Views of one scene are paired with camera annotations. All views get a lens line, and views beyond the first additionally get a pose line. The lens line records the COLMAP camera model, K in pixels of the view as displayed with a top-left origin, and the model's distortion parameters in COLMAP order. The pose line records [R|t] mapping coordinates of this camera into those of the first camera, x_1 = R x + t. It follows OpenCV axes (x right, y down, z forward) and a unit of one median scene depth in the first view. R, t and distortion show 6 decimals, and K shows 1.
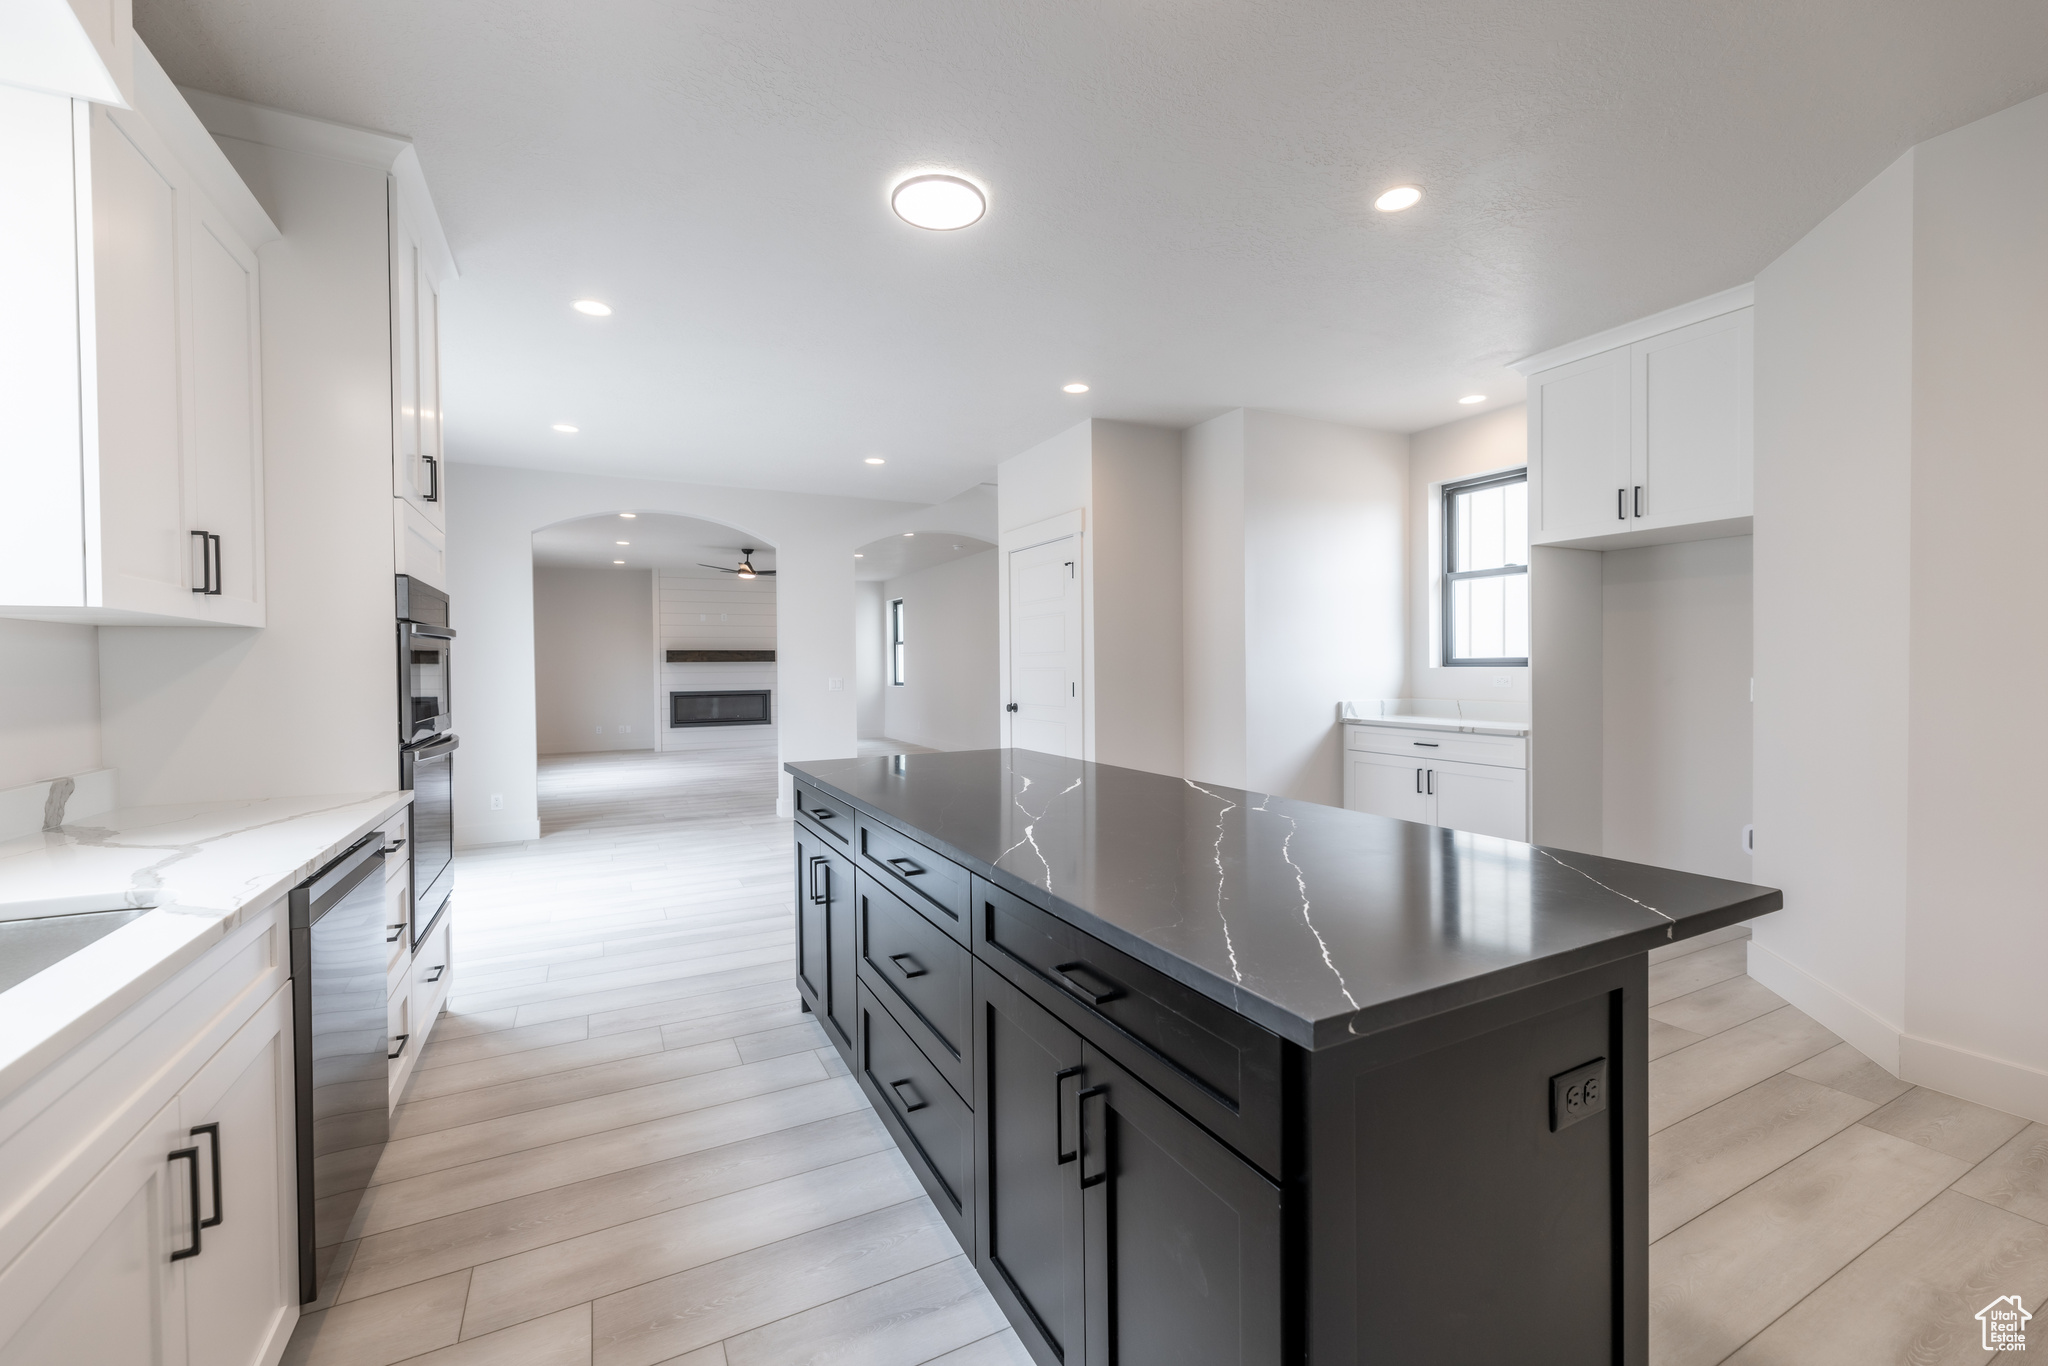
lens RADIAL K [[843.2, 0, 1035.8], [0, 843.2, 677.4], [0, 0, 1]] dist [-0.001900, -0.000834]
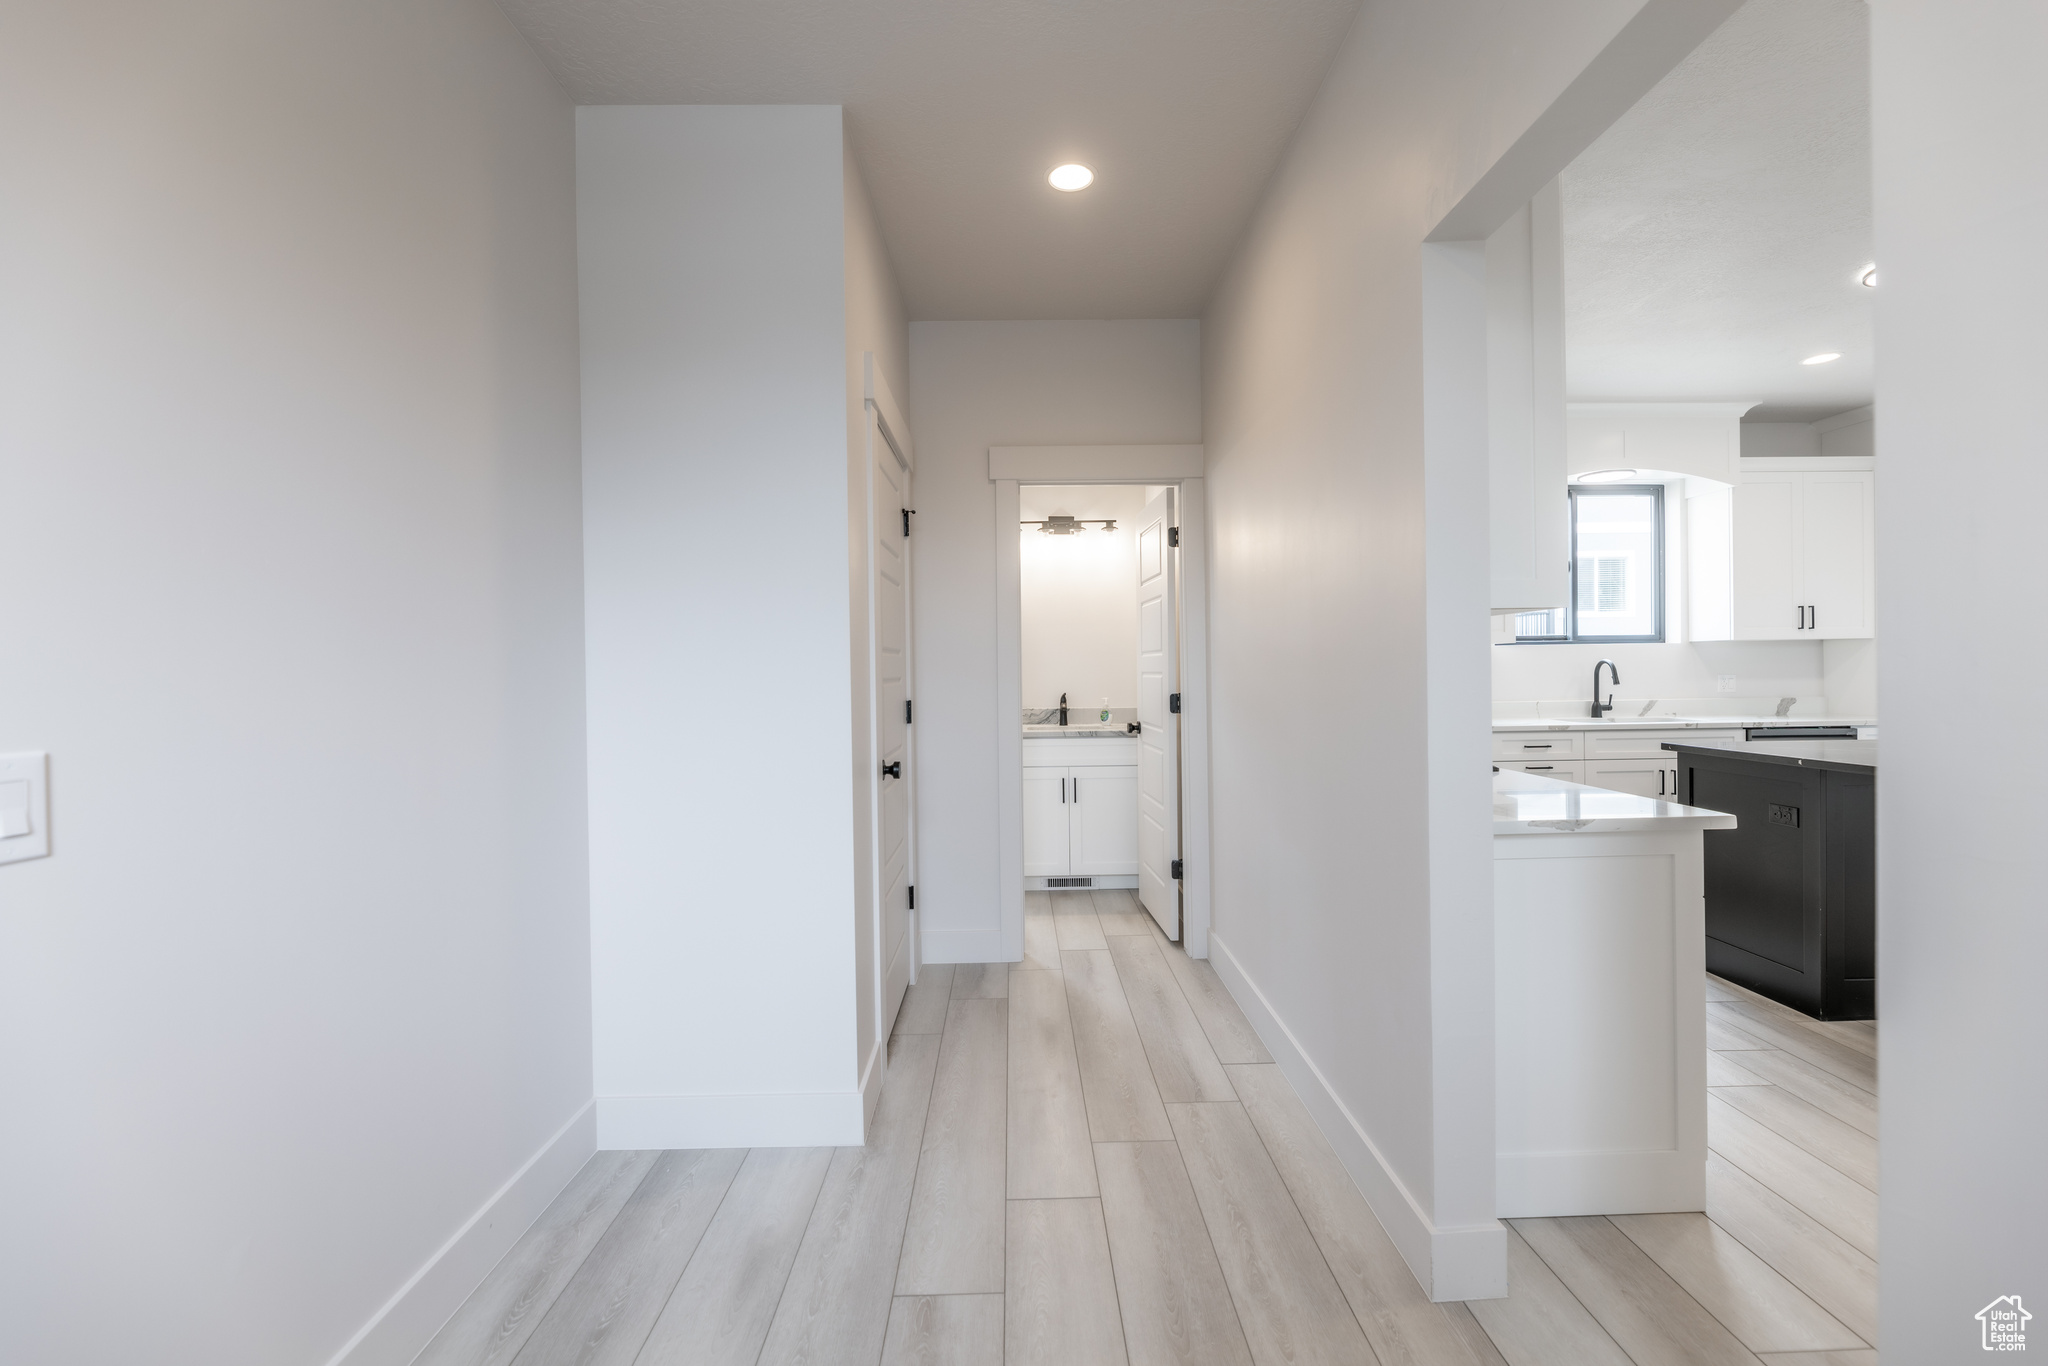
lens RADIAL K [[843.2, 0, 1025.5], [0, 843.2, 671.4], [0, 0, 1]] dist [-0.001900, -0.000834]
pose [[-0.444786, 0.016719, -0.895481, 1.535743], [0.004682, 0.999855, 0.016342, -0.013913], [0.895625, 0.003076, -0.444800, -0.007821]]
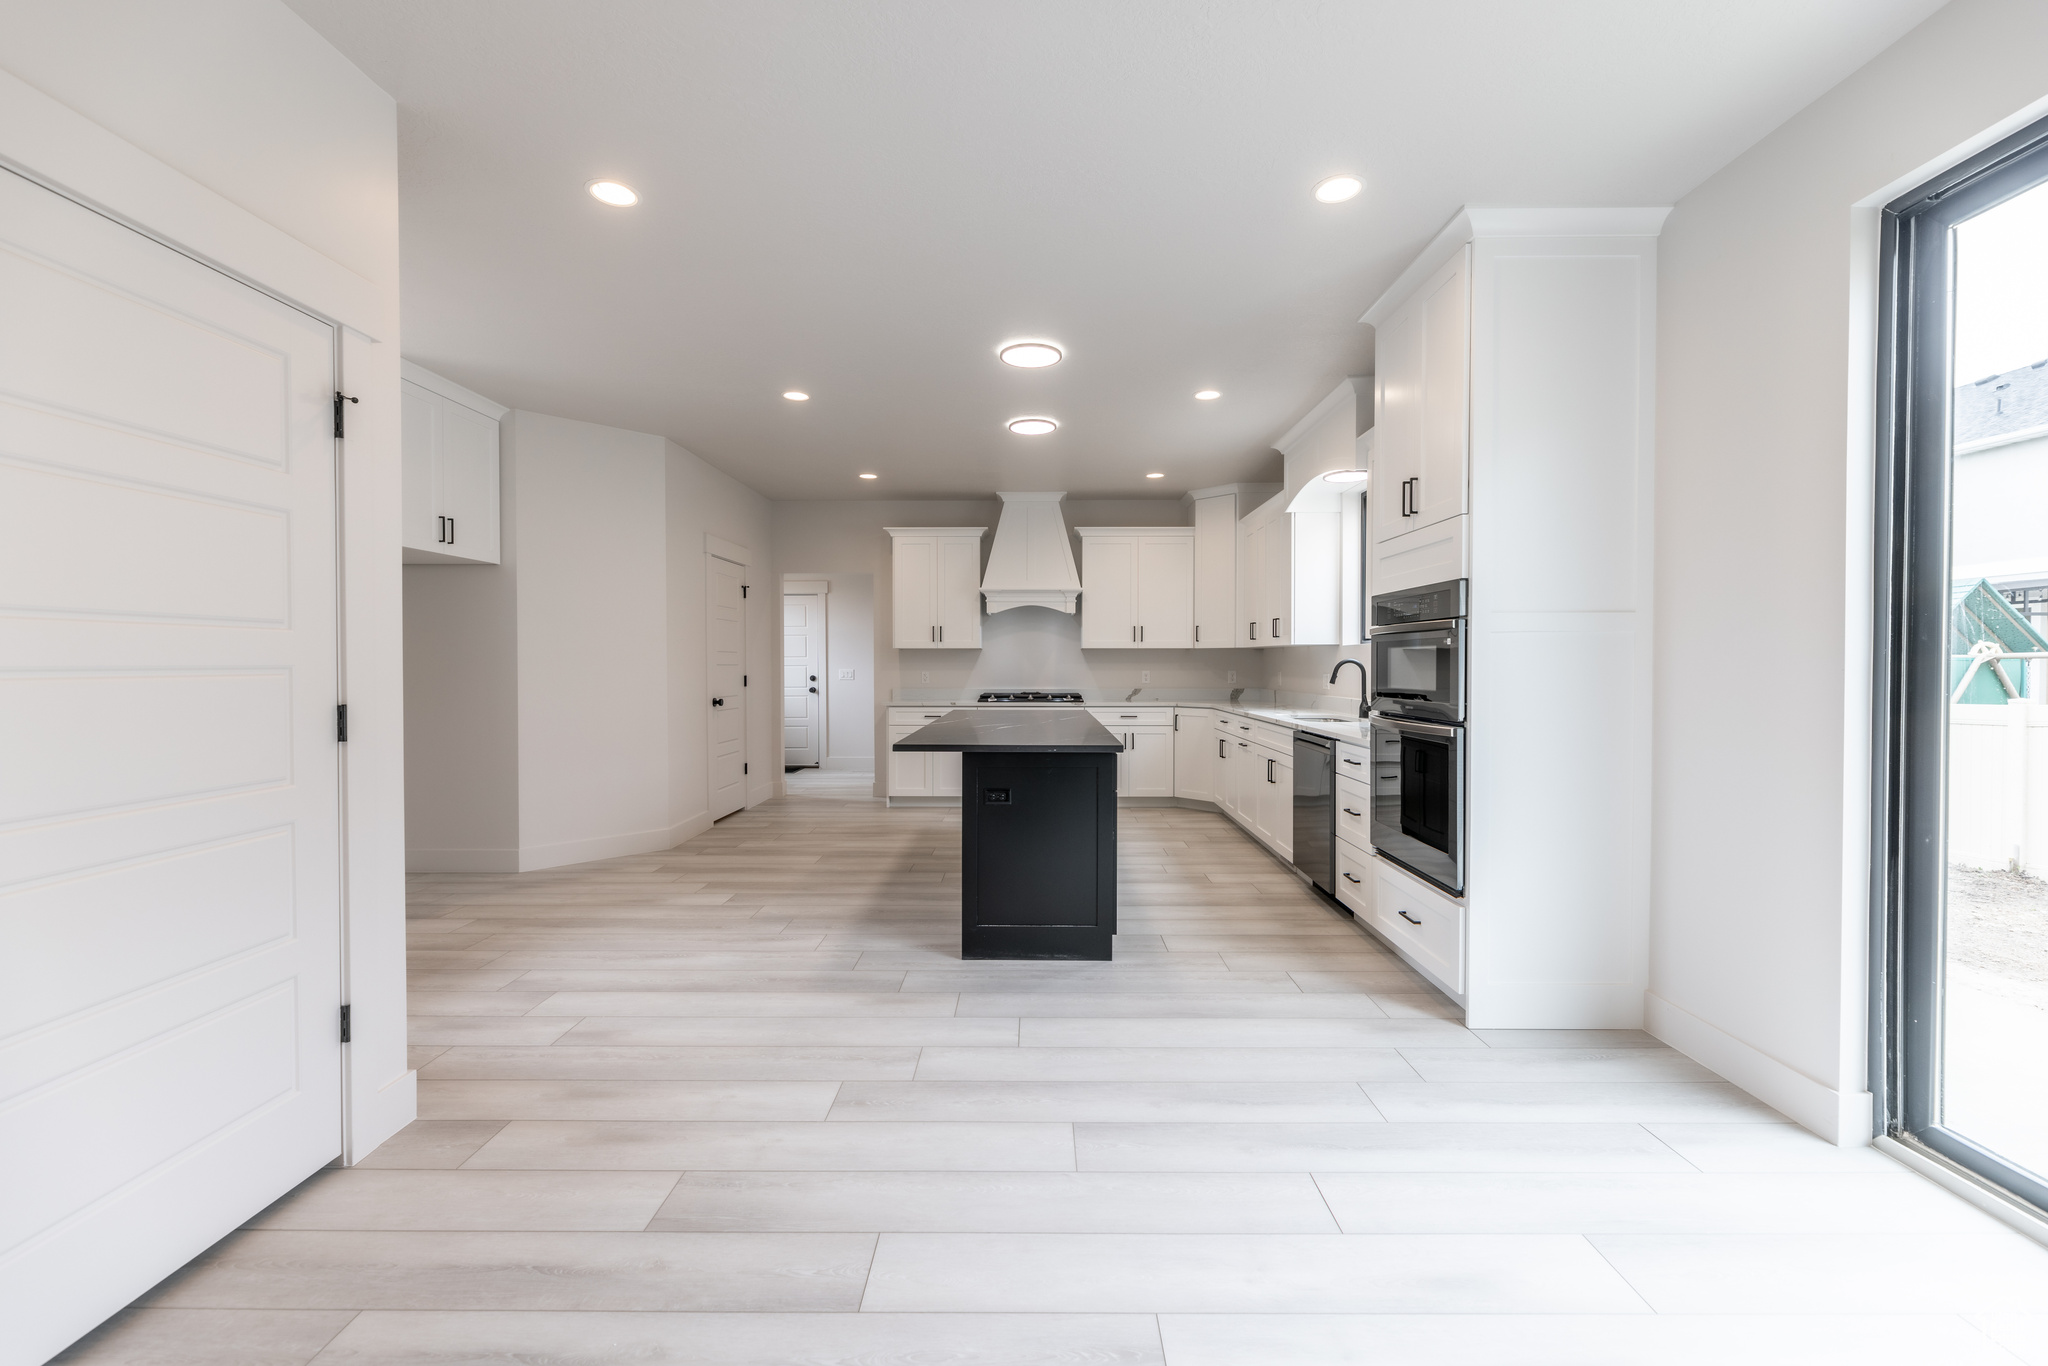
lens RADIAL K [[843.2, 0, 1028.2], [0, 843.2, 676.8], [0, 0, 1]] dist [-0.001900, -0.000834]
pose [[-0.881436, 0.002134, 0.472299, -0.734304], [0.015316, 0.999593, 0.024067, -0.019635], [-0.472055, 0.028447, -0.881110, 2.094279]]
